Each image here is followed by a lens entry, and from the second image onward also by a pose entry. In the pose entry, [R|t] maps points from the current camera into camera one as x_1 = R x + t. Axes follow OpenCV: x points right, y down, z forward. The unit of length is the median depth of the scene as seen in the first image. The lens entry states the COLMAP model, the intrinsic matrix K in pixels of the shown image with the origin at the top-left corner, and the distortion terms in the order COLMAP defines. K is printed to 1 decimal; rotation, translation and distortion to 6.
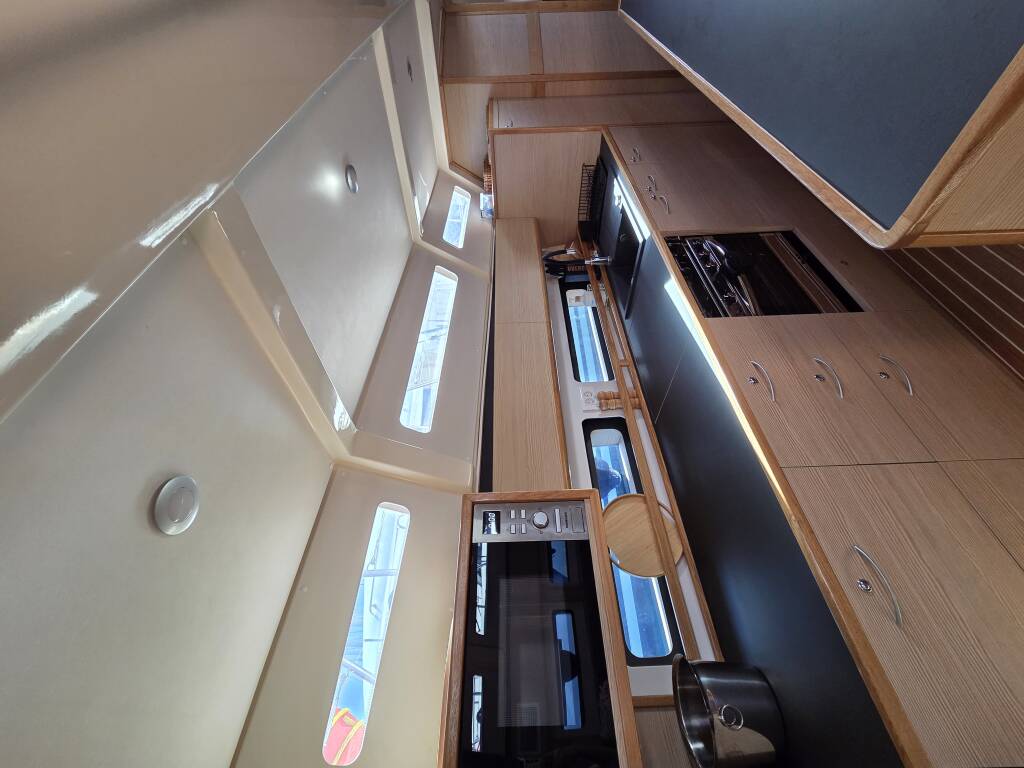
lens RADIAL K [[419.6, 0, 518.5], [0, 419.6, 380.2], [0, 0, 1]] dist [0.009267, -0.002367]
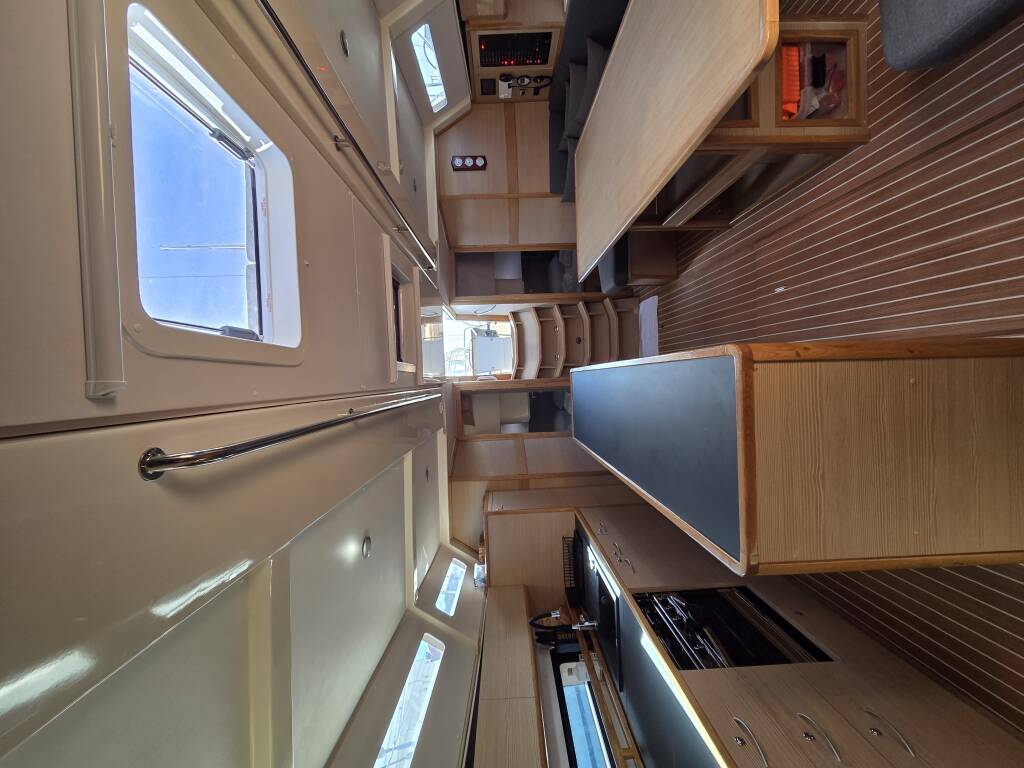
lens RADIAL K [[419.6, 0, 514.4], [0, 419.6, 380.2], [0, 0, 1]] dist [0.009267, -0.002367]
pose [[0.999726, -0.022818, -0.005301, 0.038591], [0.011114, 0.661223, -0.750107, 0.085751], [0.020621, 0.749842, 0.661296, -0.120699]]
